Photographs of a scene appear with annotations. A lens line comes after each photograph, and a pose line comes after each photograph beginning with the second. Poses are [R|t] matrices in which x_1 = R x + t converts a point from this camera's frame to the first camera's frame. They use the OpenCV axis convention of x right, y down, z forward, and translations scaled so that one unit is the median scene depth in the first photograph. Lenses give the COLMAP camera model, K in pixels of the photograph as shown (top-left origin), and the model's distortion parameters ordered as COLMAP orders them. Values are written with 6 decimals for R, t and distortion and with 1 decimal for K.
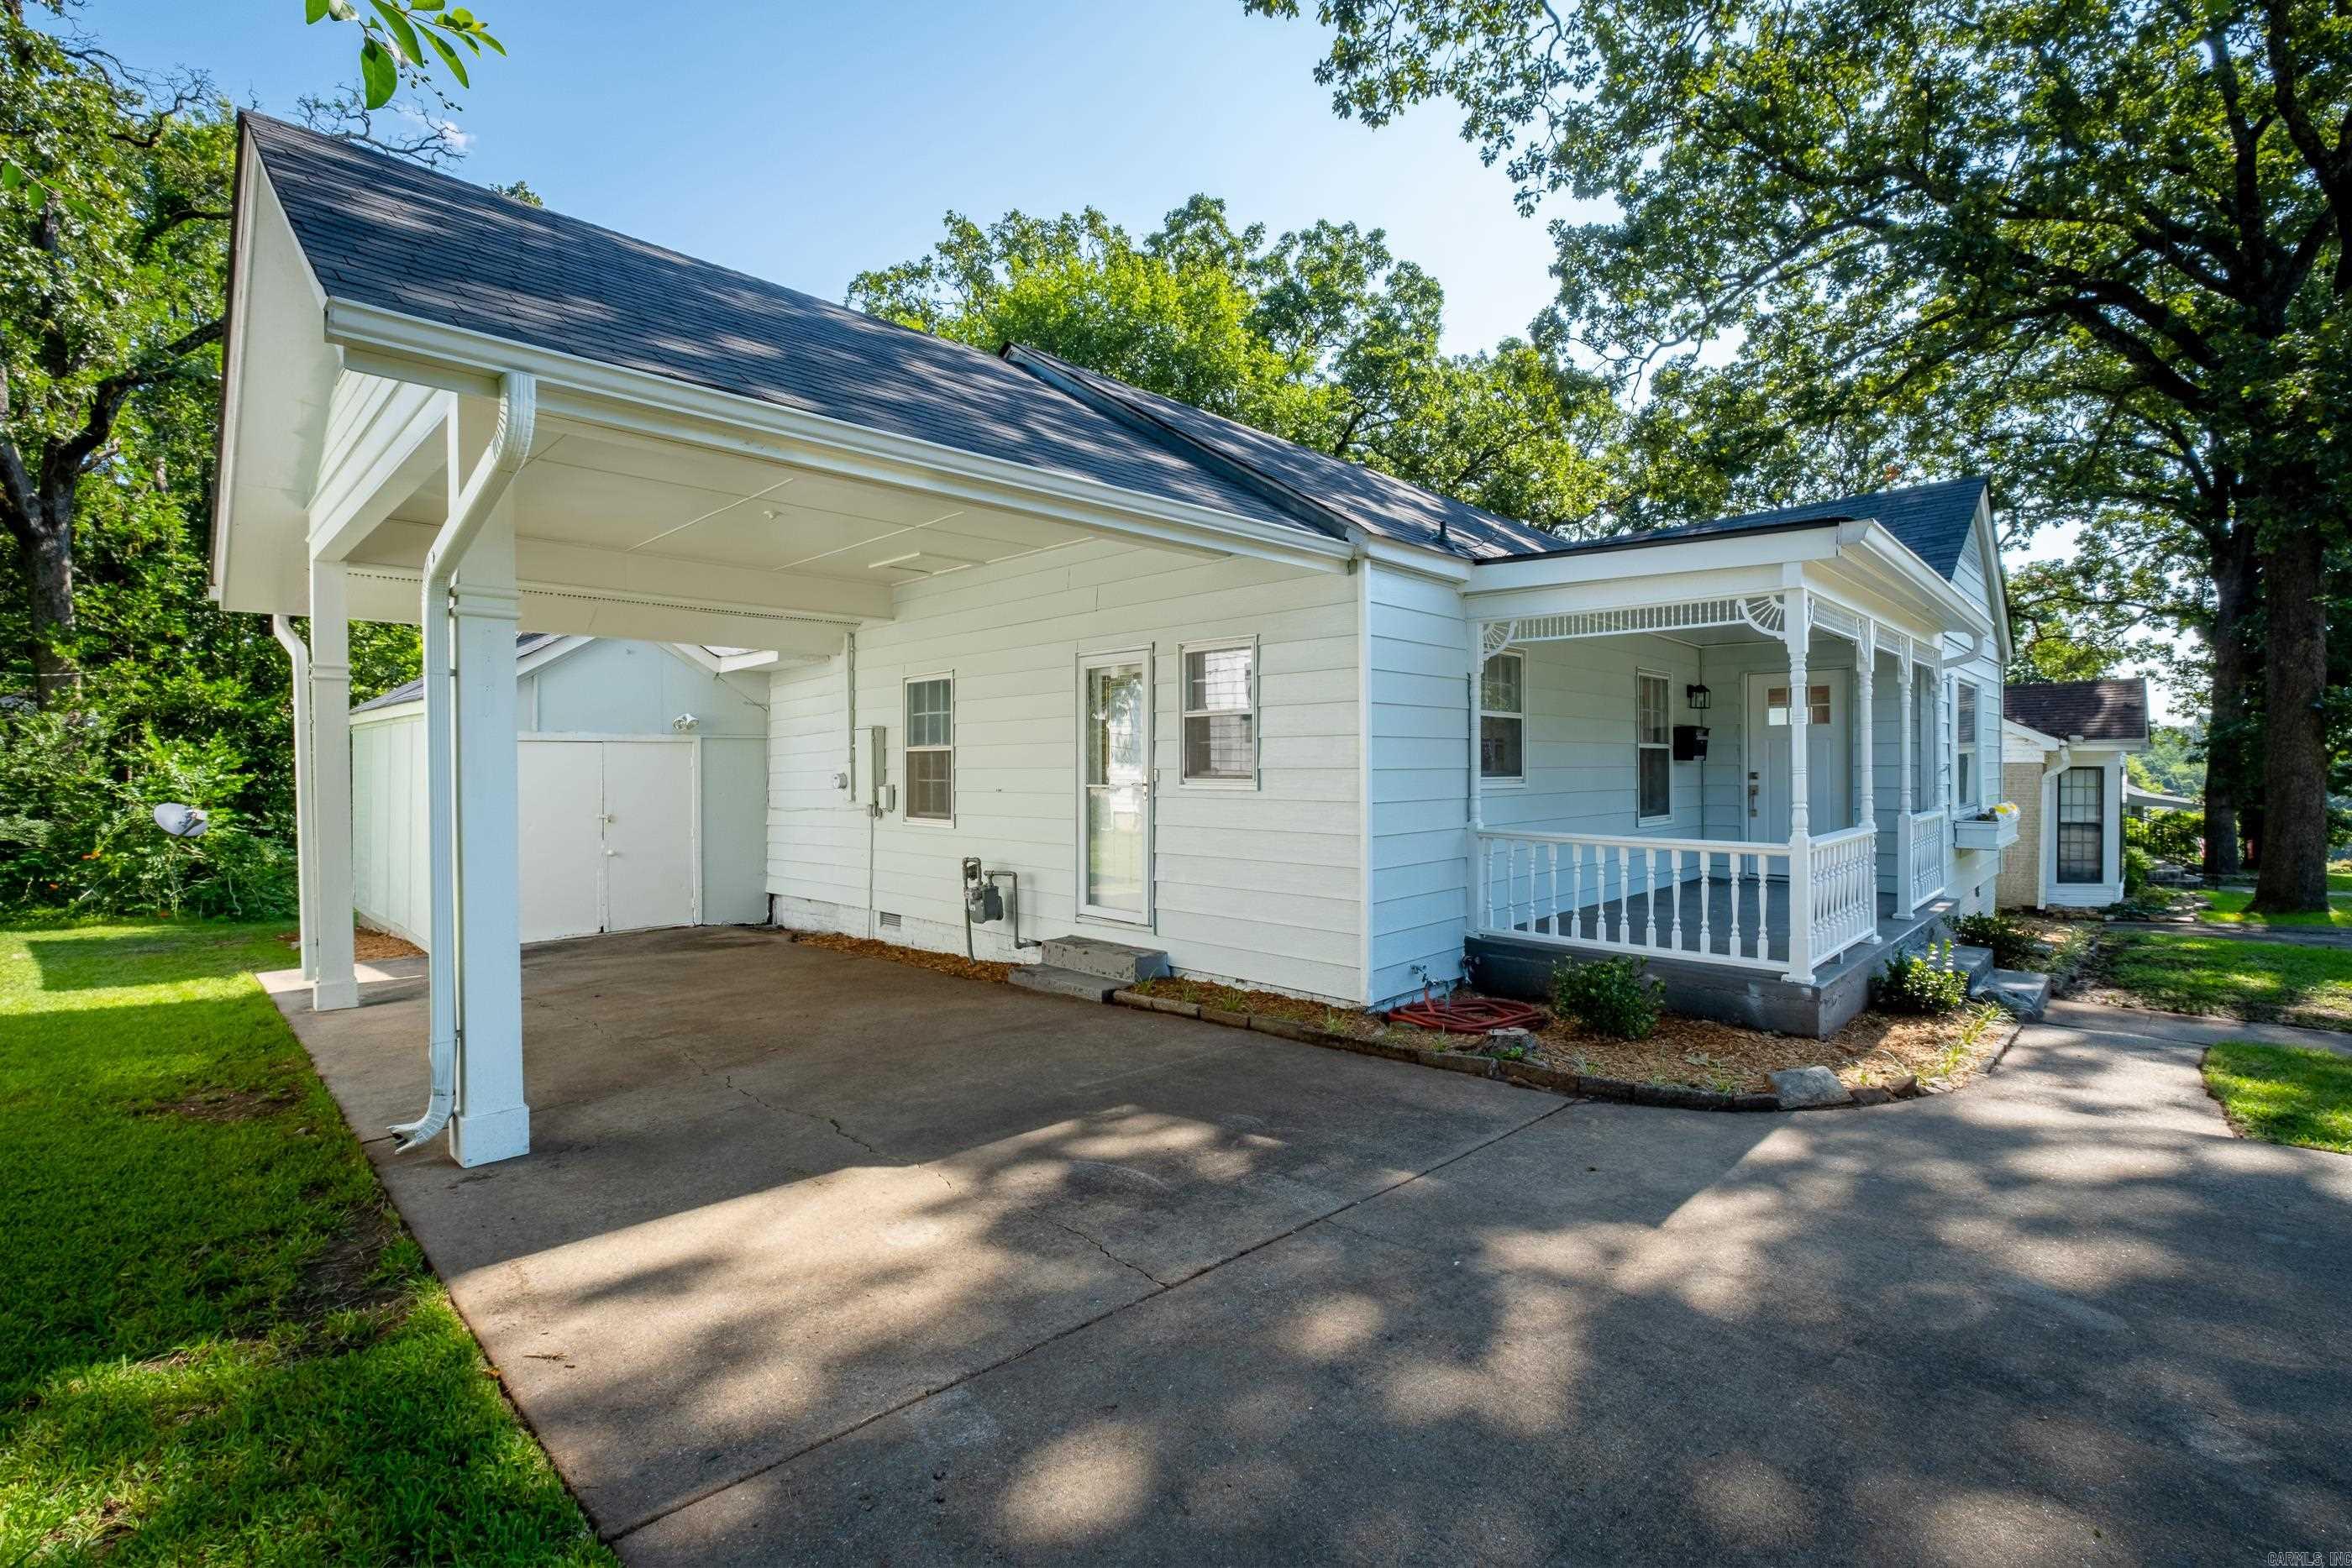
lens RADIAL K [[1047.7, 0, 1163.8], [0, 1047.7, 766.9], [0, 0, 1]] dist [-0.012969, 0.000073]
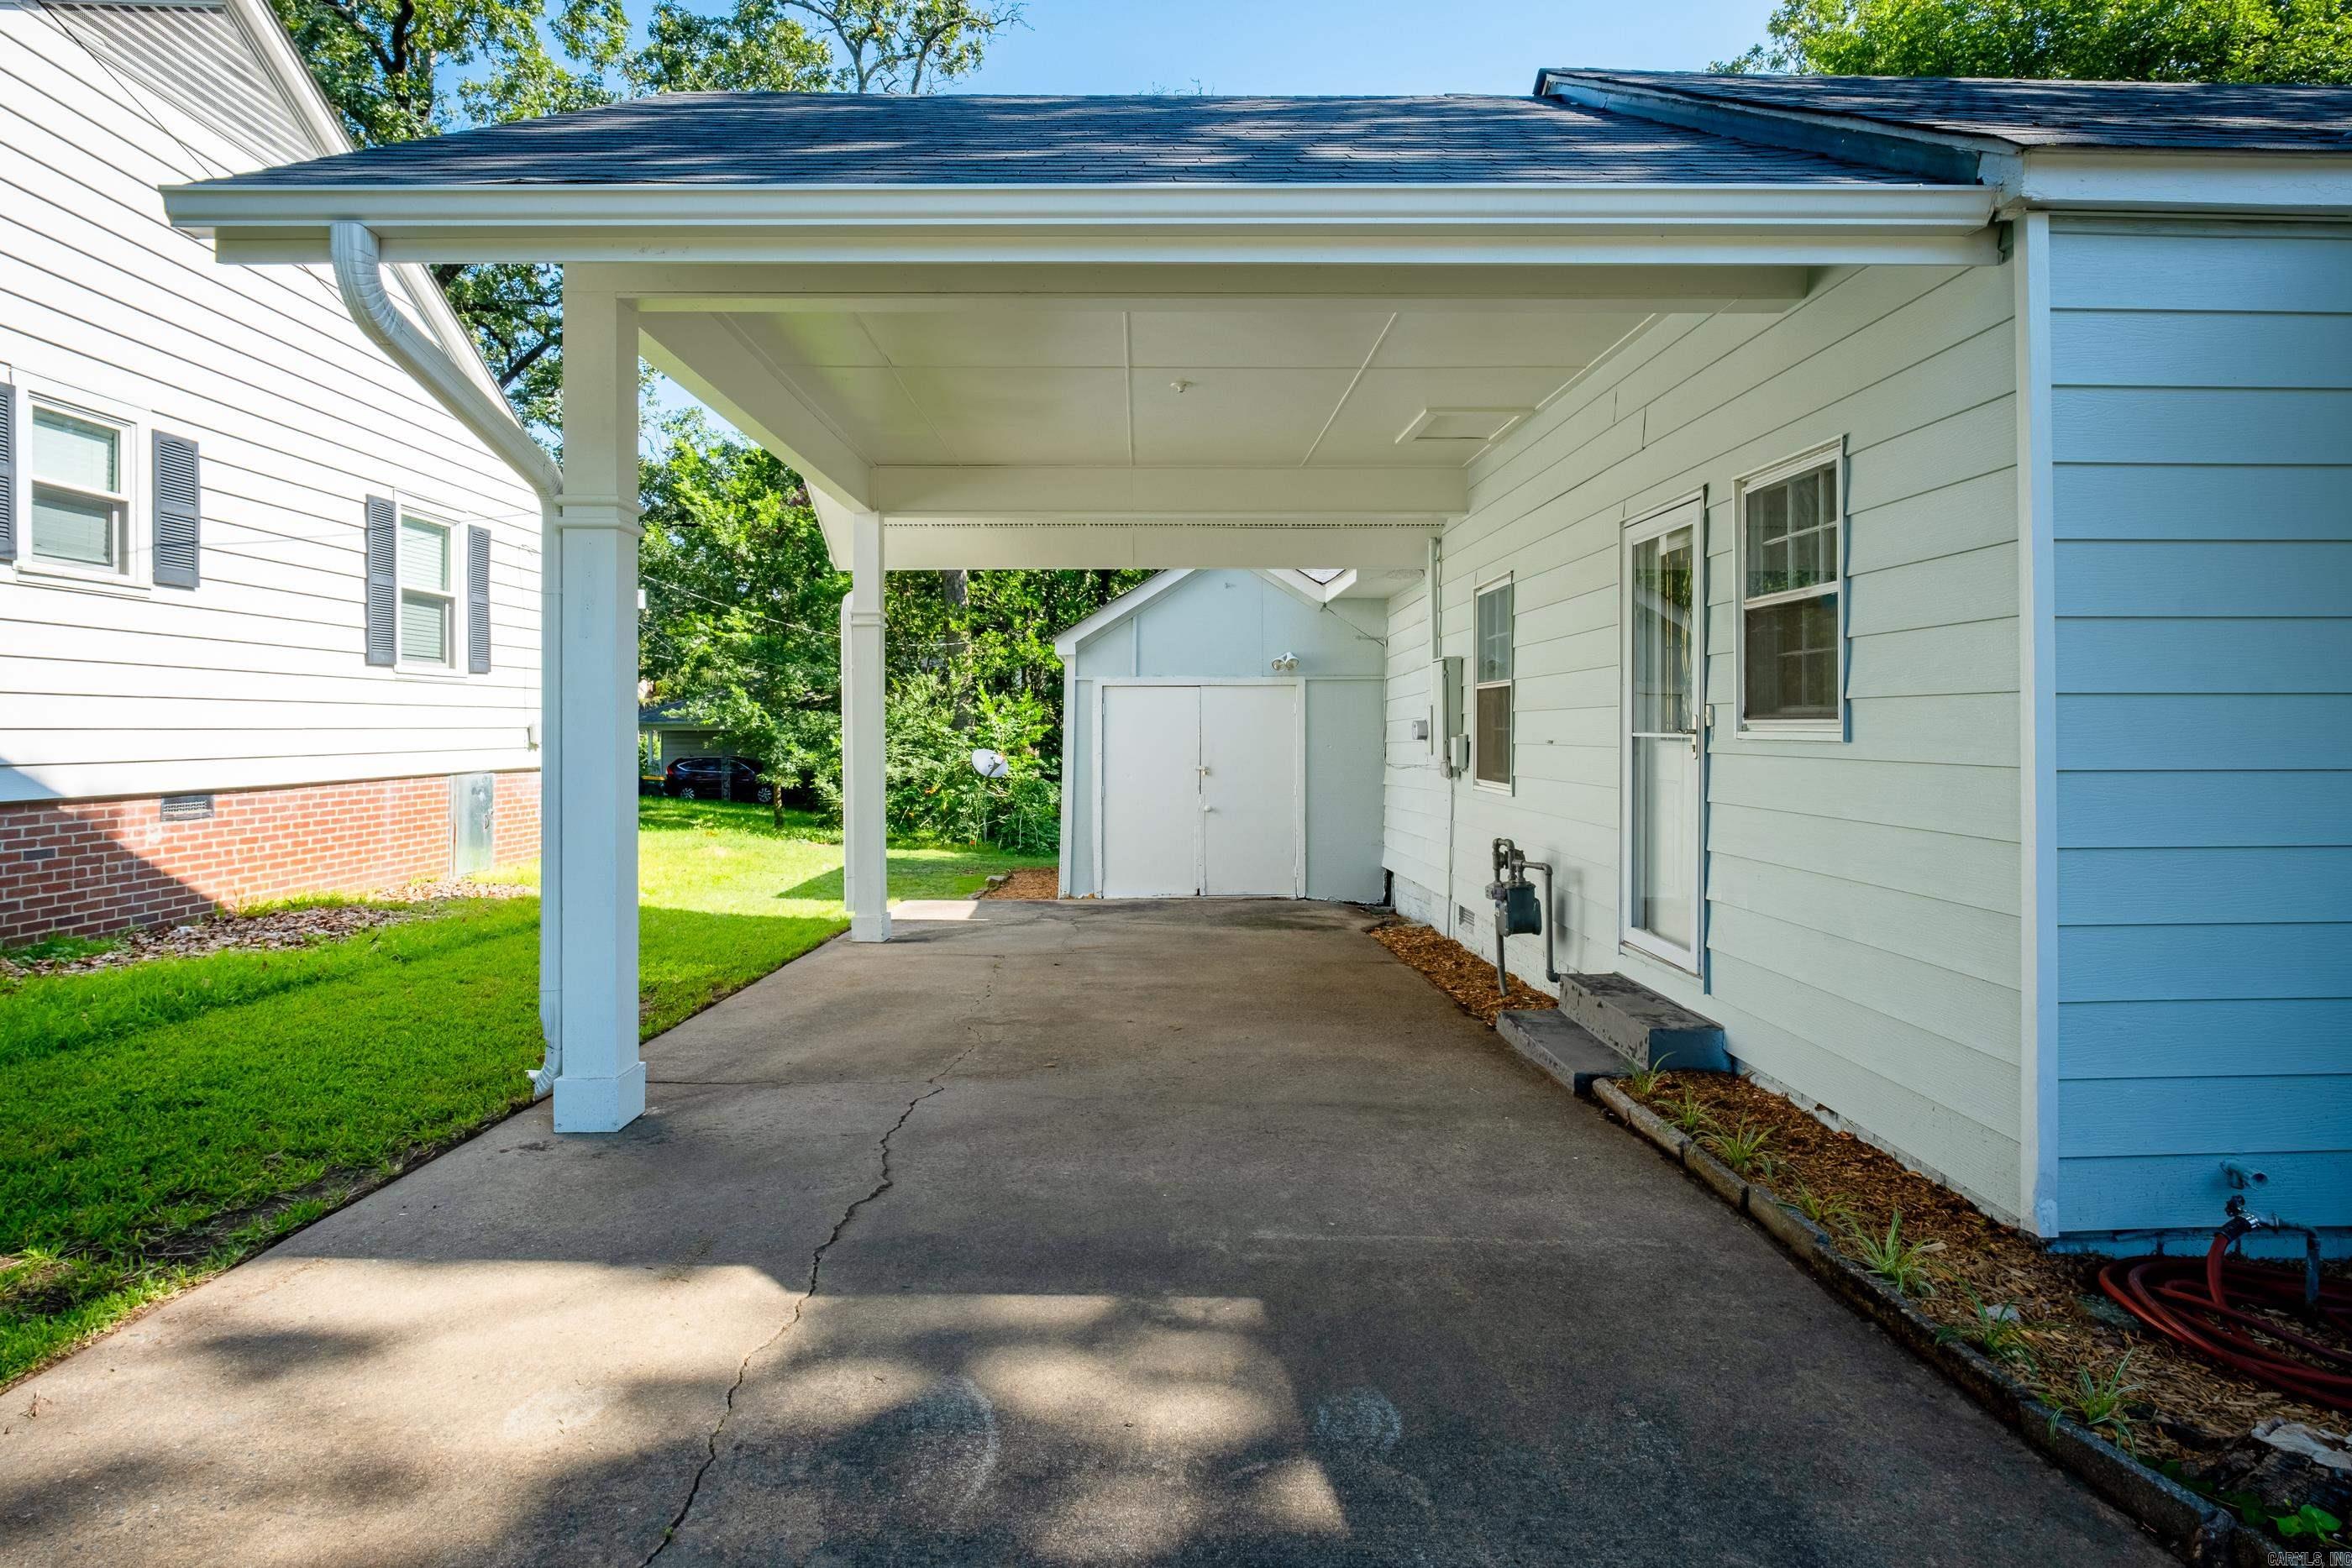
lens RADIAL K [[1178.9, 0, 1155.9], [0, 1178.9, 726.5], [0, 0, 1]] dist [-0.006816, 0.000101]
pose [[0.717119, 0.002745, -0.696946, 0.123736], [-0.002239, 0.999996, 0.001636, 0.007958], [0.696948, 0.000387, 0.717122, 0.183506]]
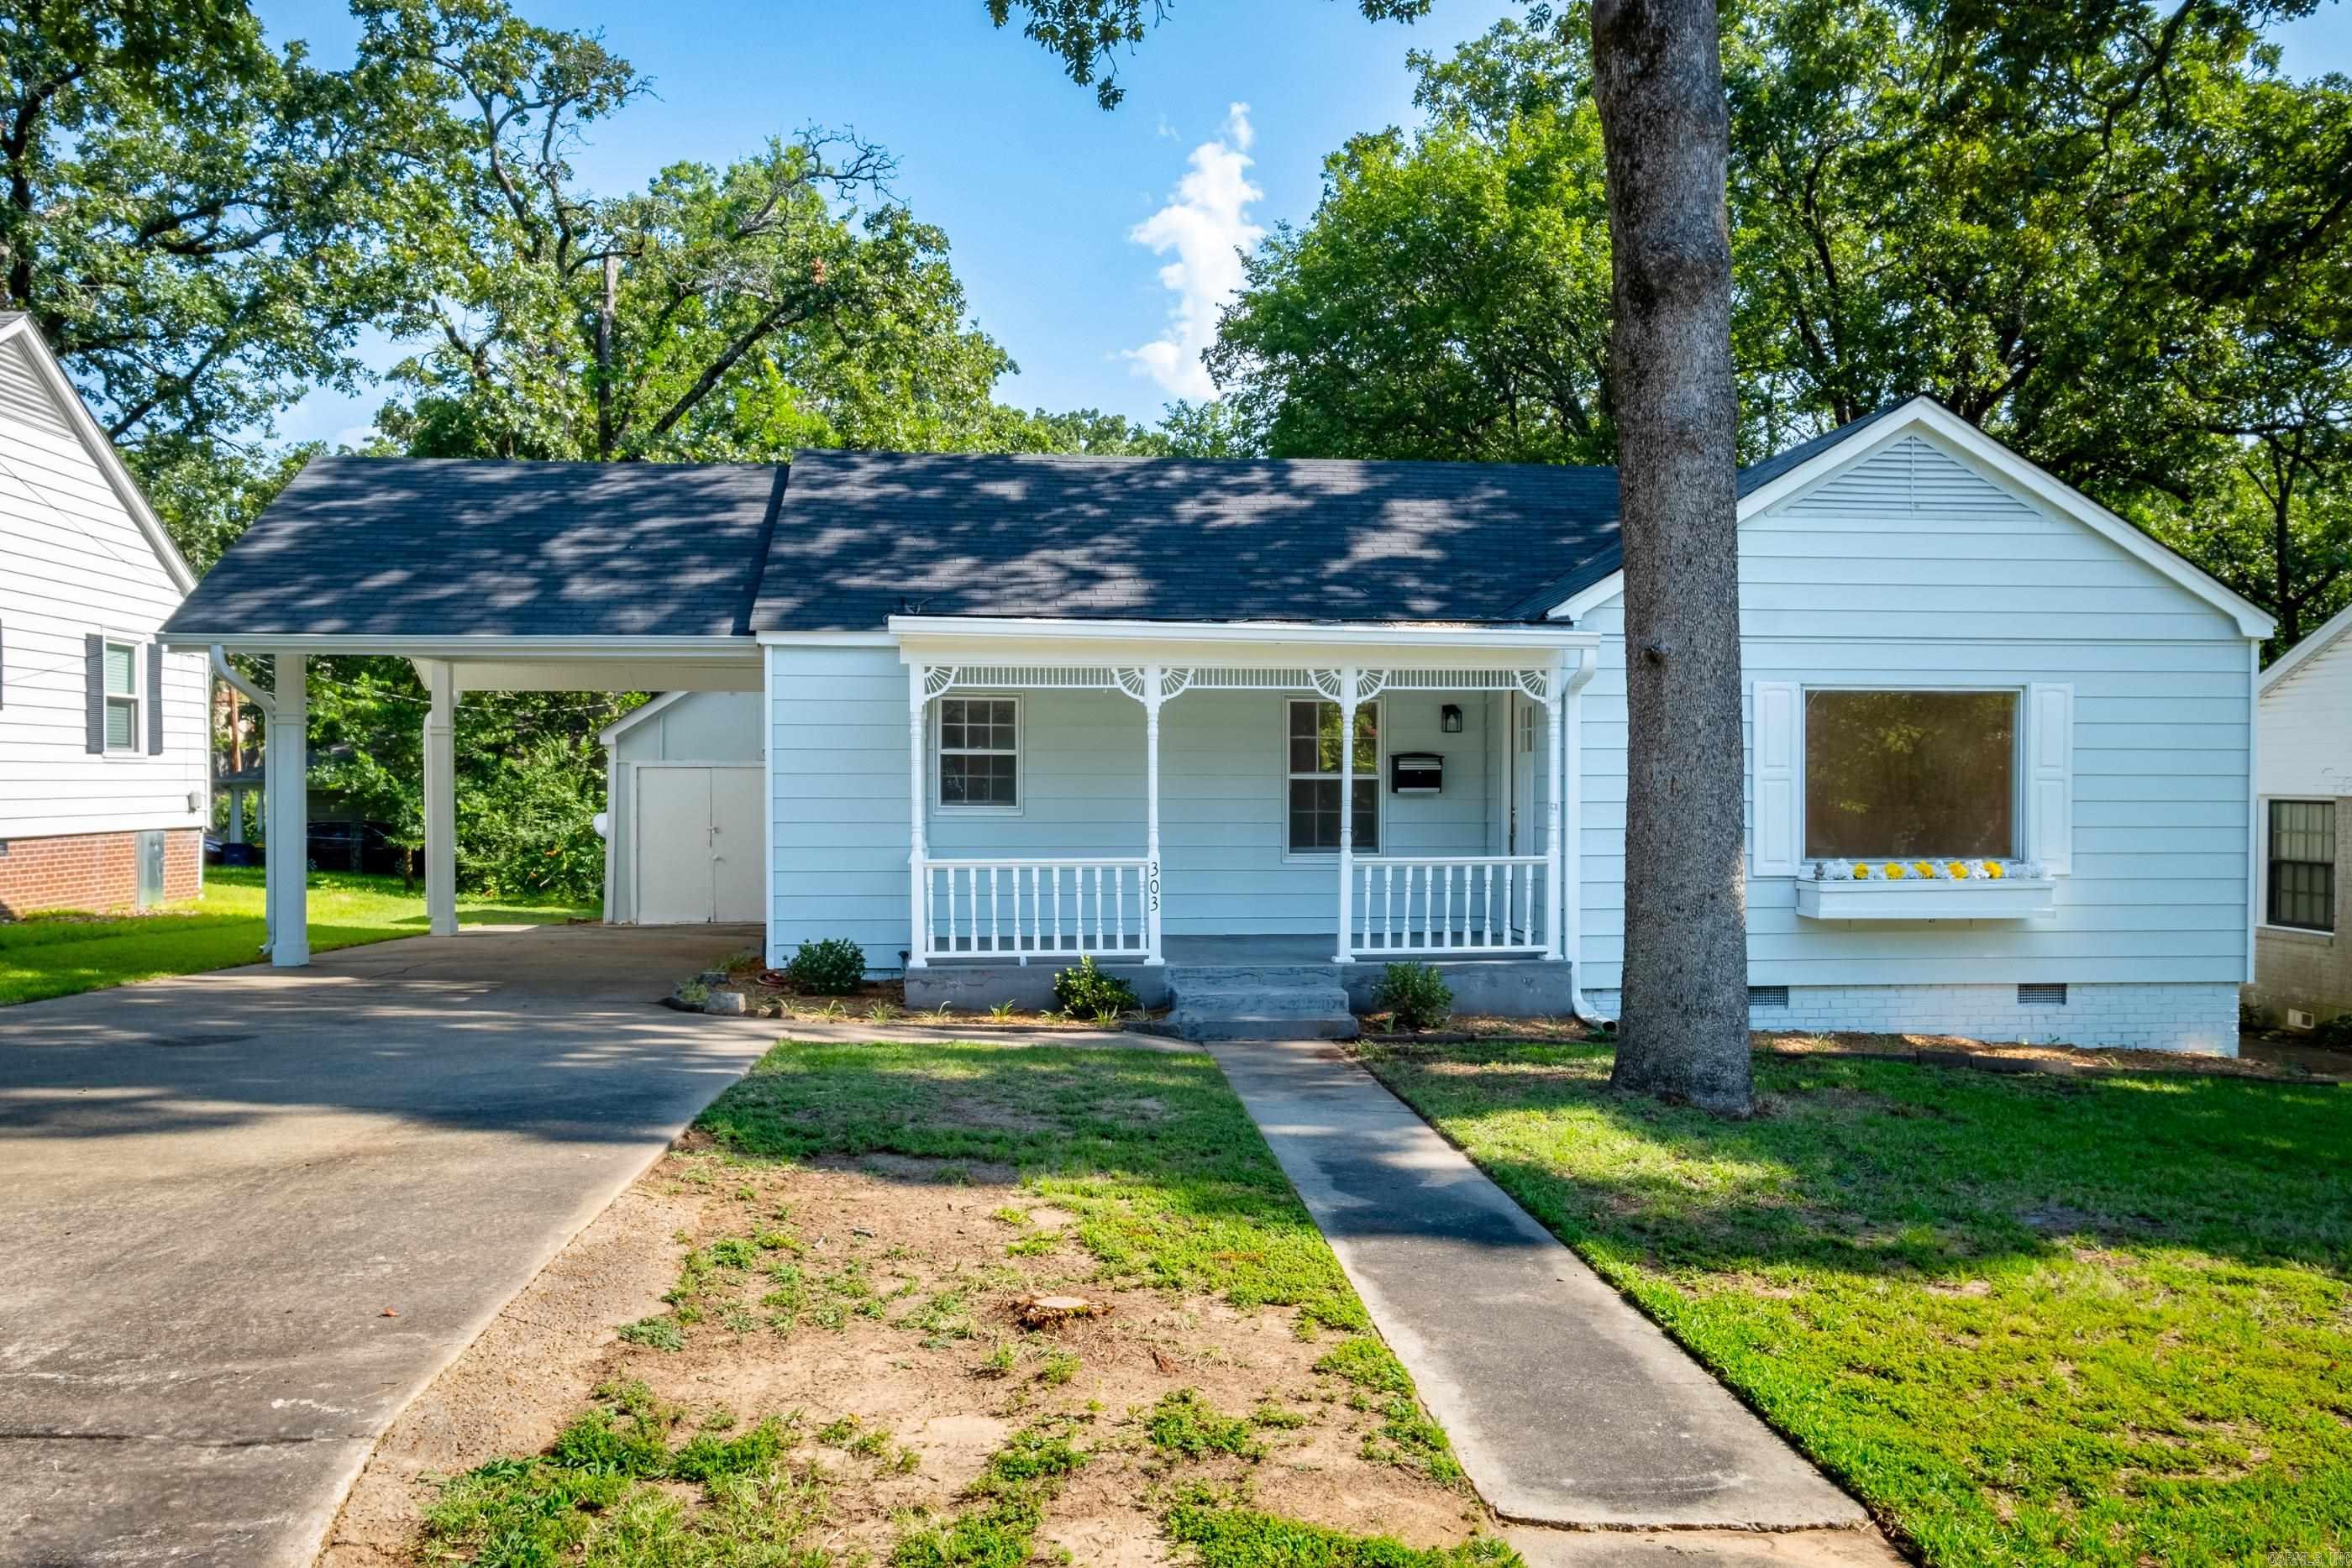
lens RADIAL K [[1779.7, 0, 1147.7], [0, 1779.7, 808.2], [0, 0, 1]] dist [0.004561, 0.005725]
pose [[0.761436, 0.017180, -0.648012, 0.968024], [-0.007892, 0.999820, 0.017234, -0.013194], [0.648192, -0.008009, 0.761435, -0.213134]]
